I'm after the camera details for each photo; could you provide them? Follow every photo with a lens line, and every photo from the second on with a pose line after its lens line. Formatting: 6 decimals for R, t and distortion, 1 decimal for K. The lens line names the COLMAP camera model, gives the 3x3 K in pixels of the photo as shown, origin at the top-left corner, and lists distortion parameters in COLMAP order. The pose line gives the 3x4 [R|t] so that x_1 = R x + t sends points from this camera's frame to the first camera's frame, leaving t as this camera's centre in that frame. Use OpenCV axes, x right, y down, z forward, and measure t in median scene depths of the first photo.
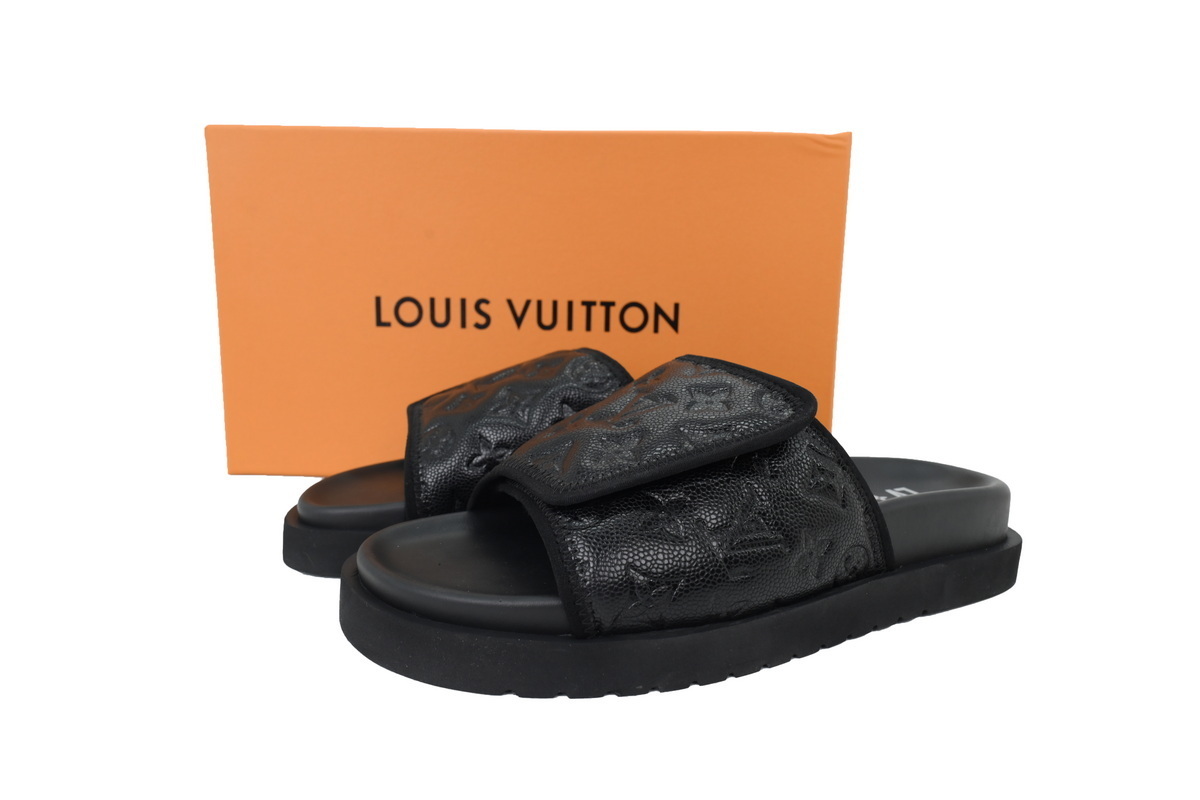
lens RADIAL K [[827.8, 0, 601.2], [0, 827.8, 403.6], [0, 0, 1]] dist [-0.055050, -0.001706]
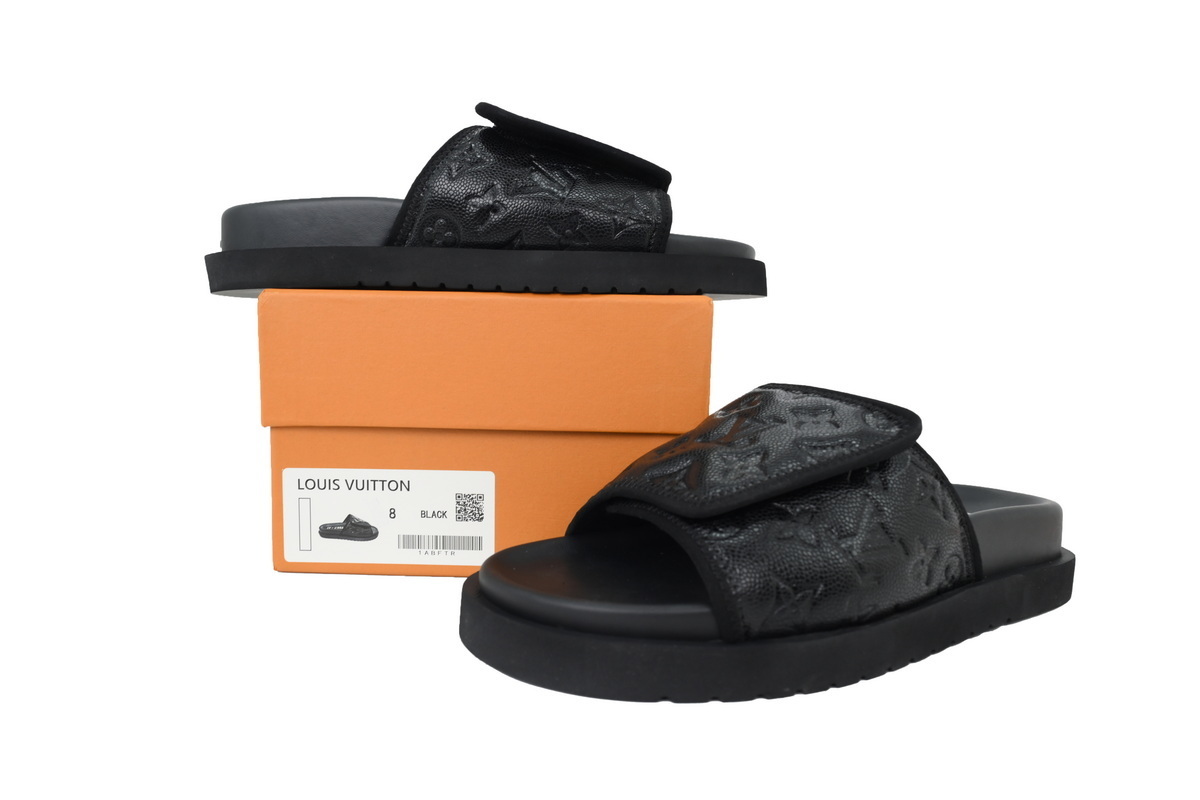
lens RADIAL K [[827.8, 0, 598.3], [0, 827.8, 397.5], [0, 0, 1]] dist [-0.055050, -0.001706]
pose [[0.997917, -0.008487, 0.063957, -0.234694], [0.013557, 0.996762, -0.079258, 0.050646], [-0.063077, 0.079960, 0.994800, -0.043951]]
